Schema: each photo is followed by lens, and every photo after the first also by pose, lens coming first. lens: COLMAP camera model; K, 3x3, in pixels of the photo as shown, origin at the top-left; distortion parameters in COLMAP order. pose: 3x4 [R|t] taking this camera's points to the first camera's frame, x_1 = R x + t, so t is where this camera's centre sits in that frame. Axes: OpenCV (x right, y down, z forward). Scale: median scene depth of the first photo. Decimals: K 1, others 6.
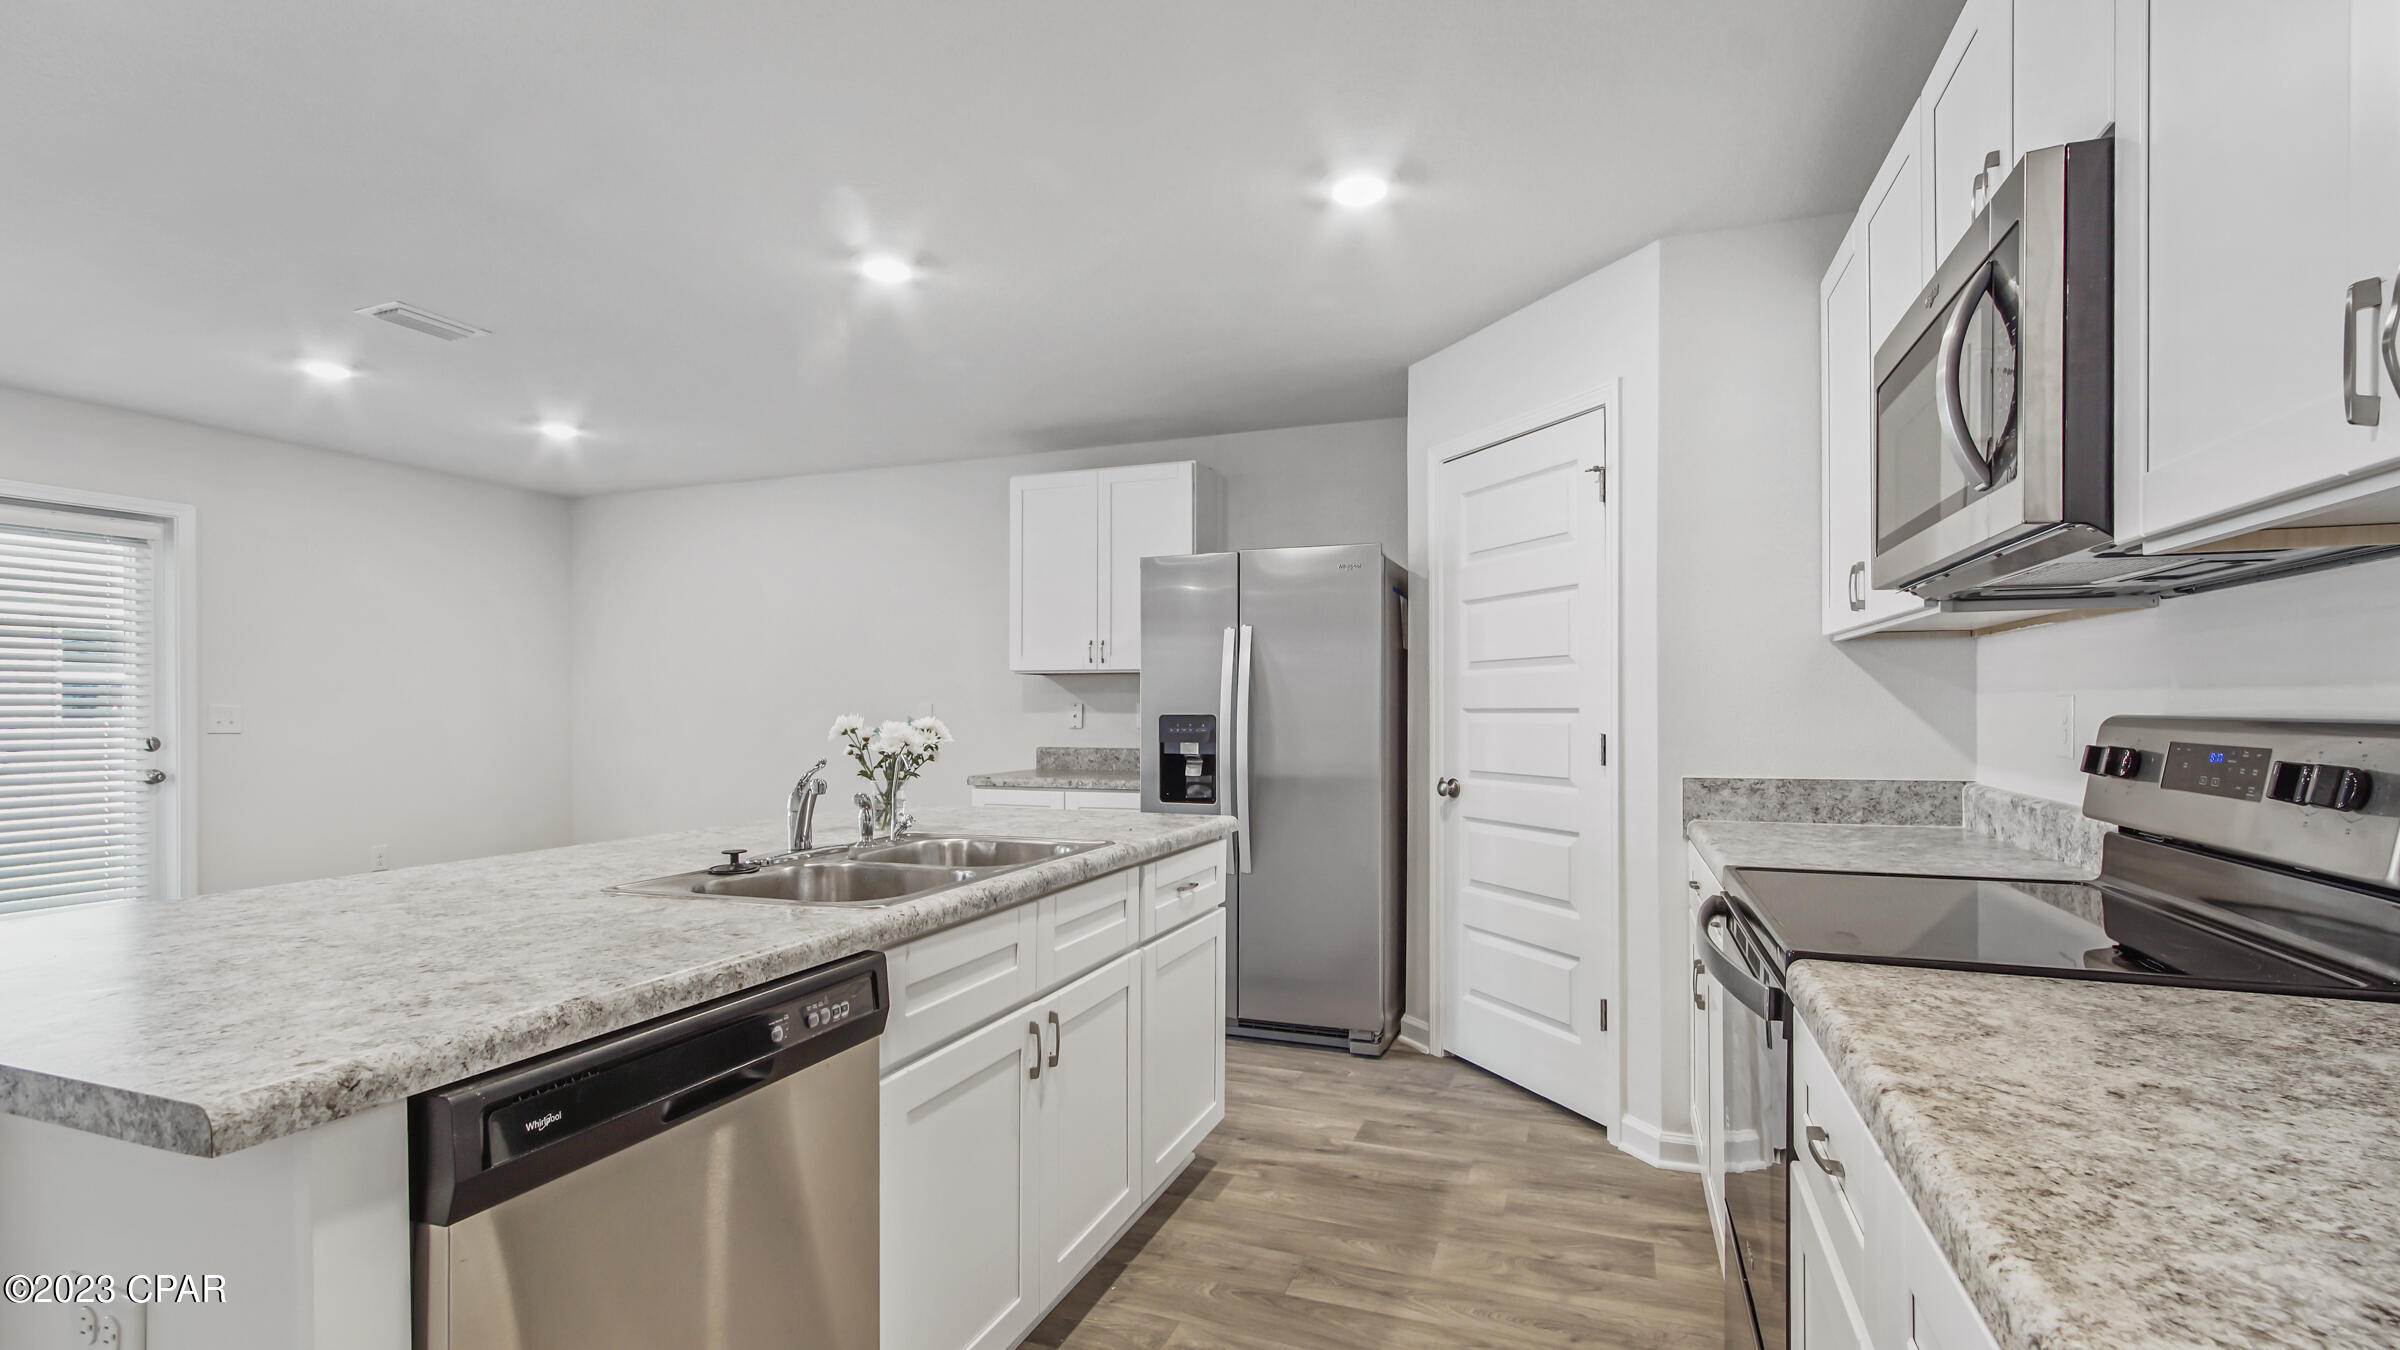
lens RADIAL K [[1083.3, 0, 1202.6], [0, 1083.3, 695.2], [0, 0, 1]] dist [0.000192, 0.000237]
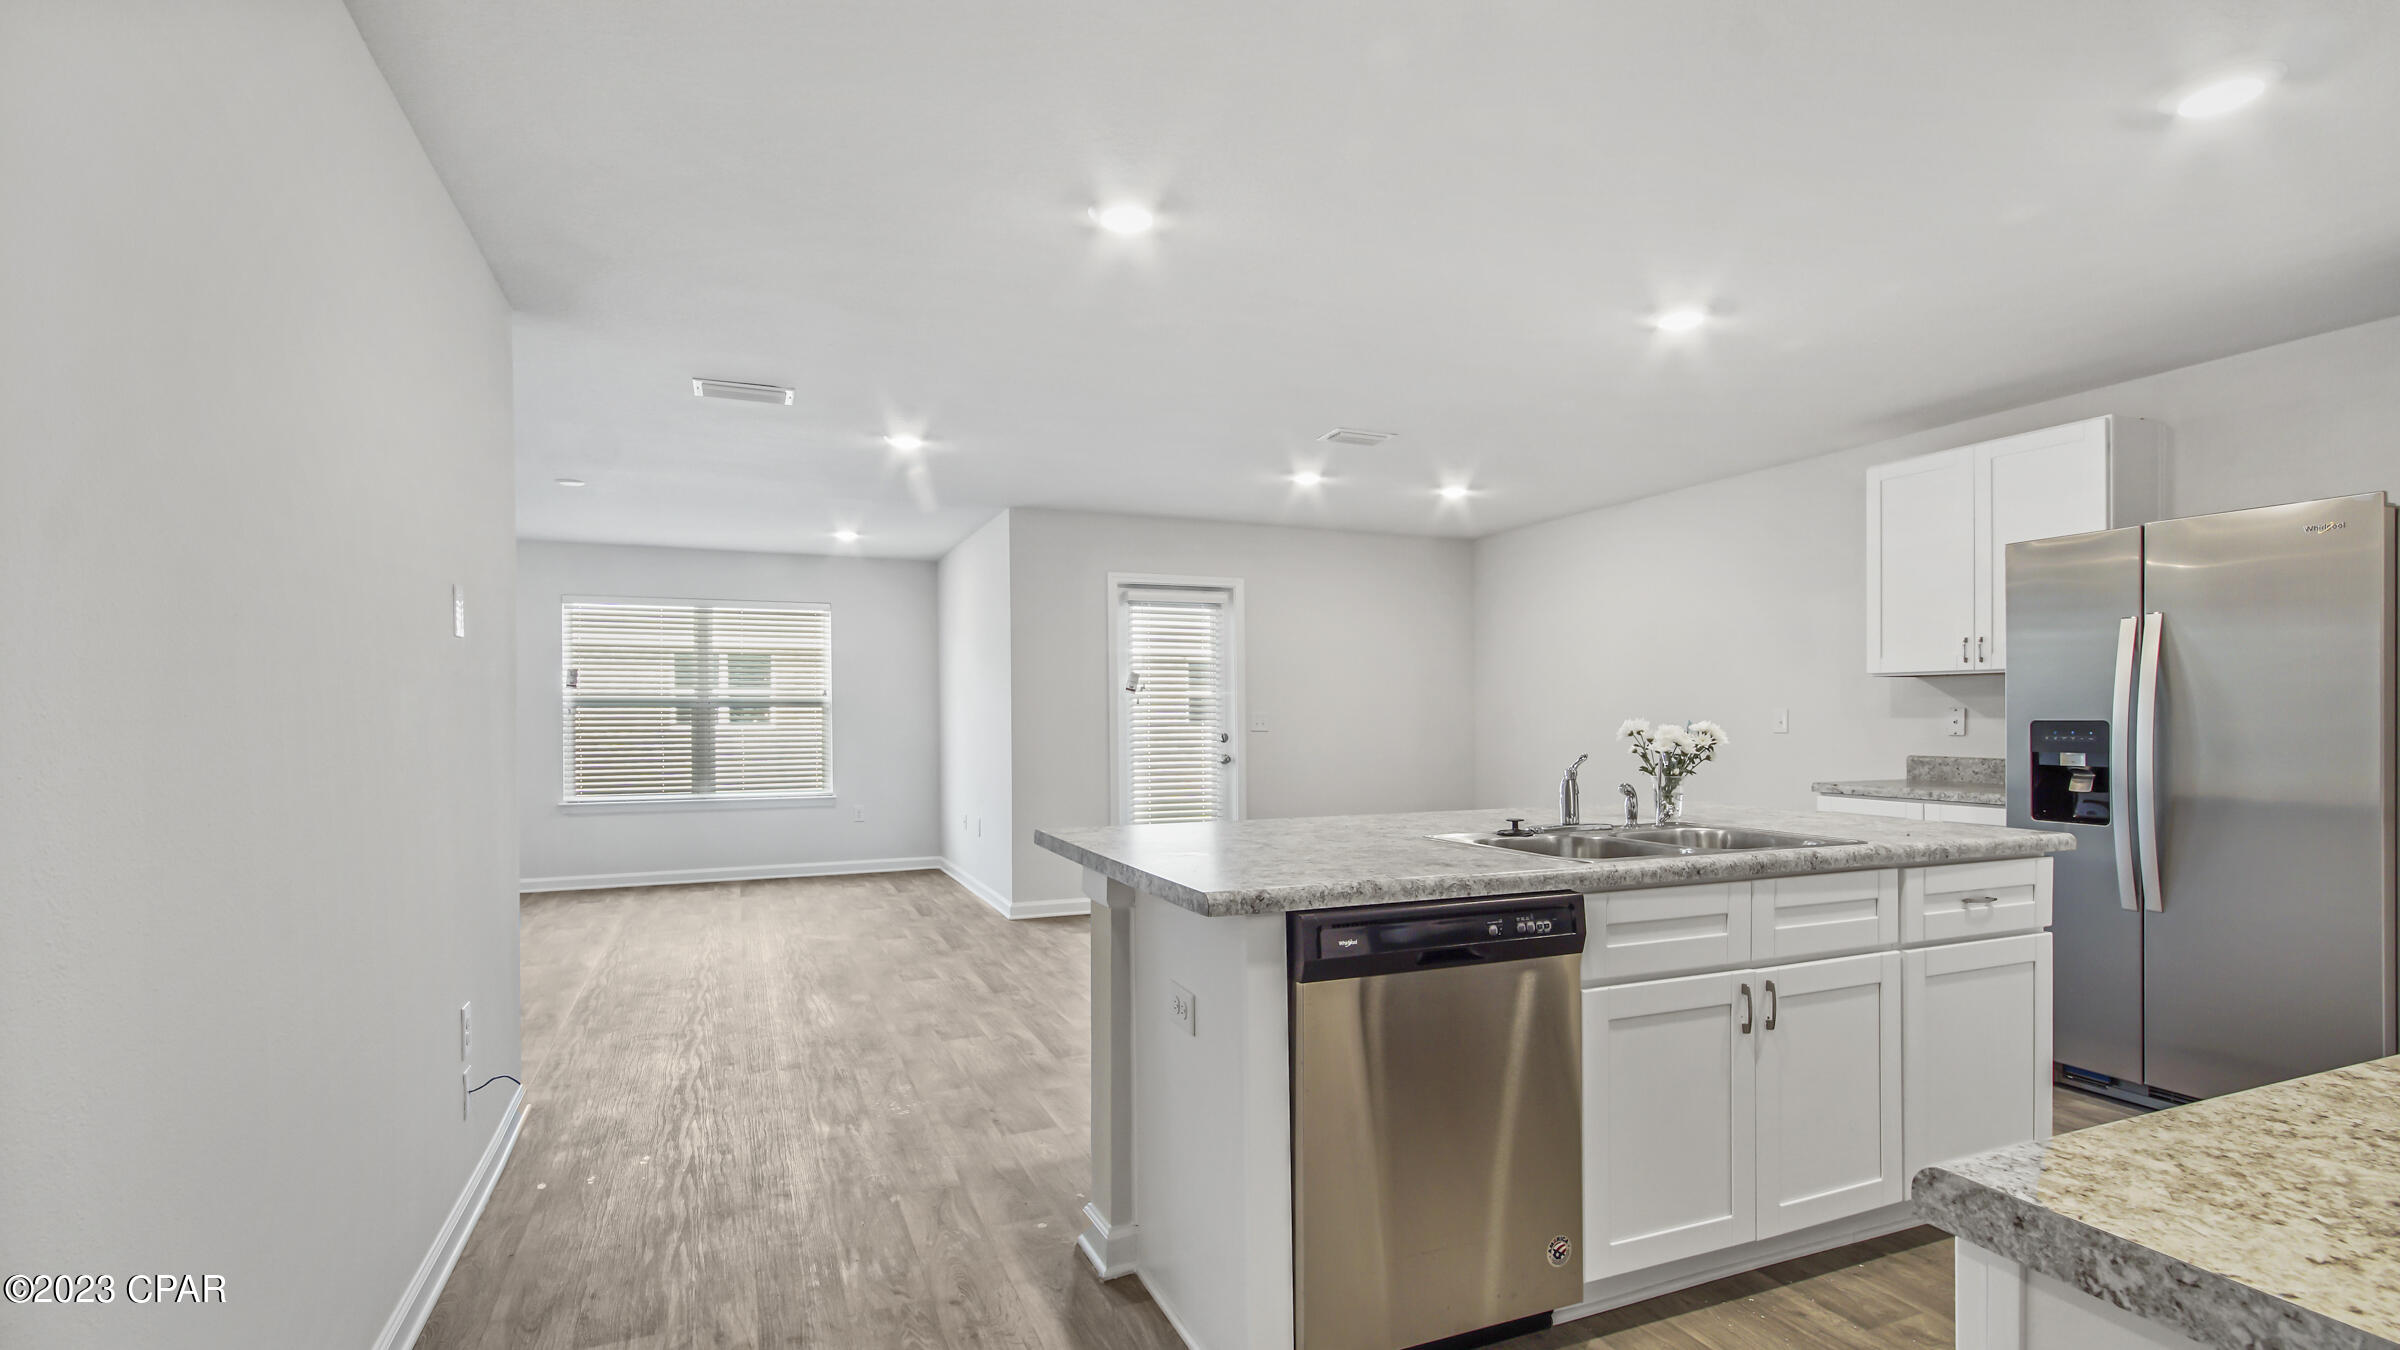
lens RADIAL K [[1083.3, 0, 1159.3], [0, 1083.3, 701.2], [0, 0, 1]] dist [0.000192, 0.000237]
pose [[0.668218, -0.009164, -0.743909, 0.199134], [0.009379, 0.999948, -0.003894, -0.001437], [0.743906, -0.004375, 0.668269, -0.164319]]
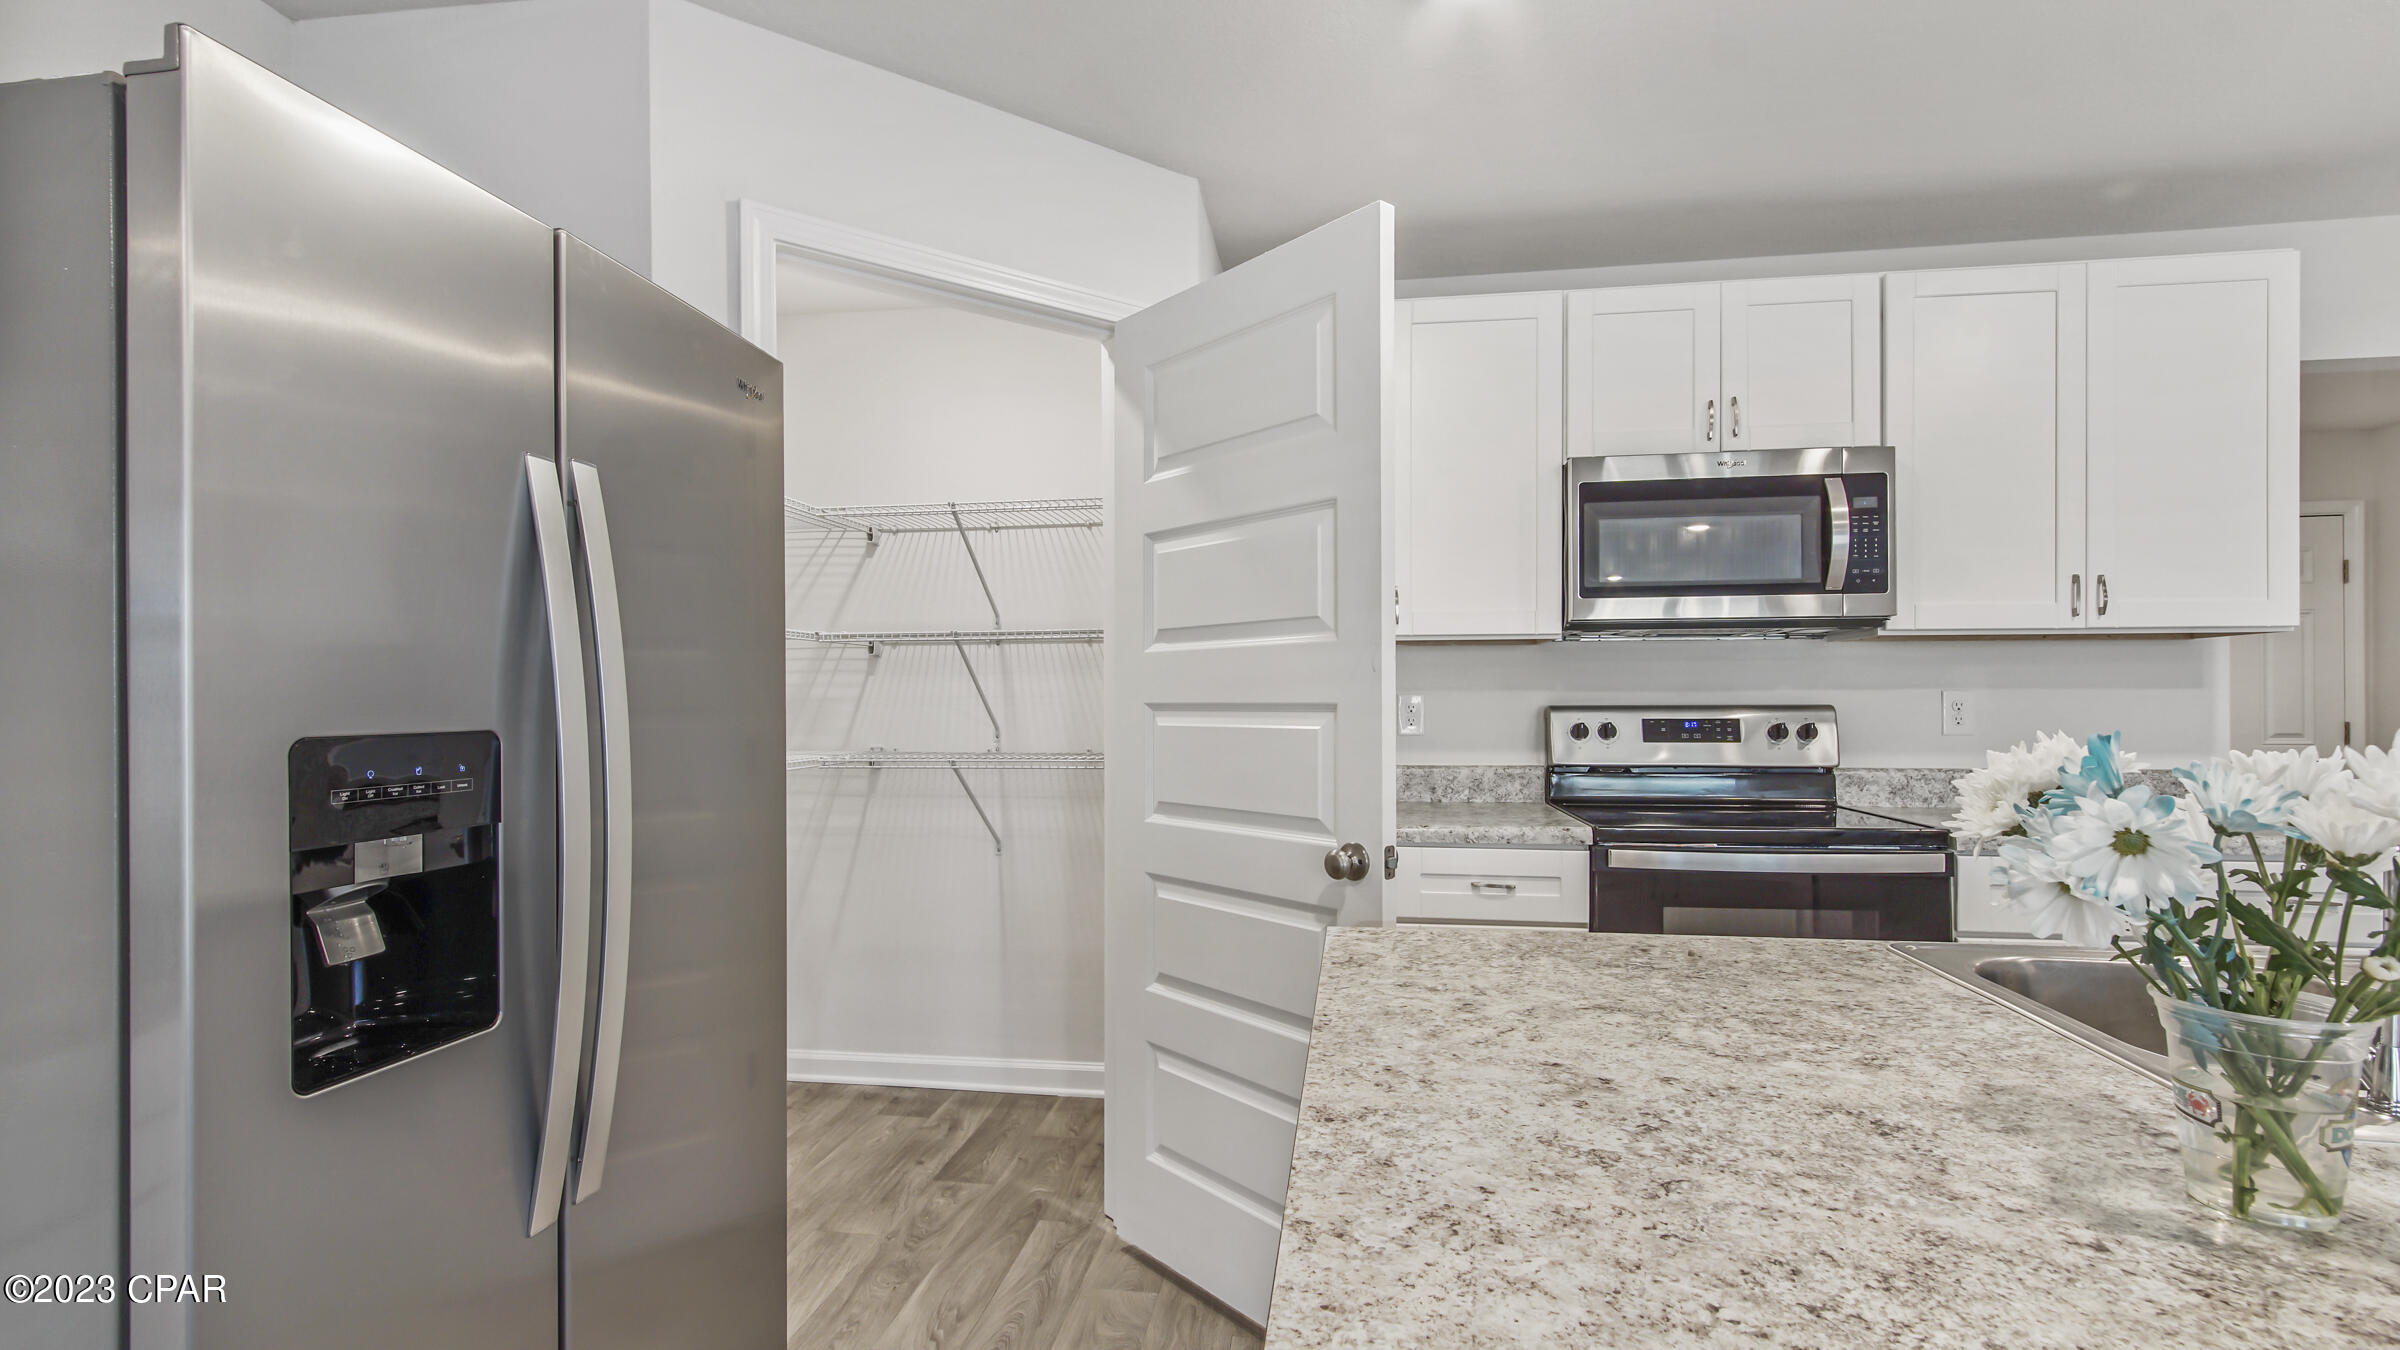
lens RADIAL K [[1083.3, 0, 1221.6], [0, 1083.3, 696.2], [0, 0, 1]] dist [0.000192, 0.000237]
pose [[-0.214396, 0.004729, 0.976735, -0.453571], [-0.007925, 0.999947, -0.006581, 0.010895], [-0.976715, -0.009151, -0.214347, 1.180367]]
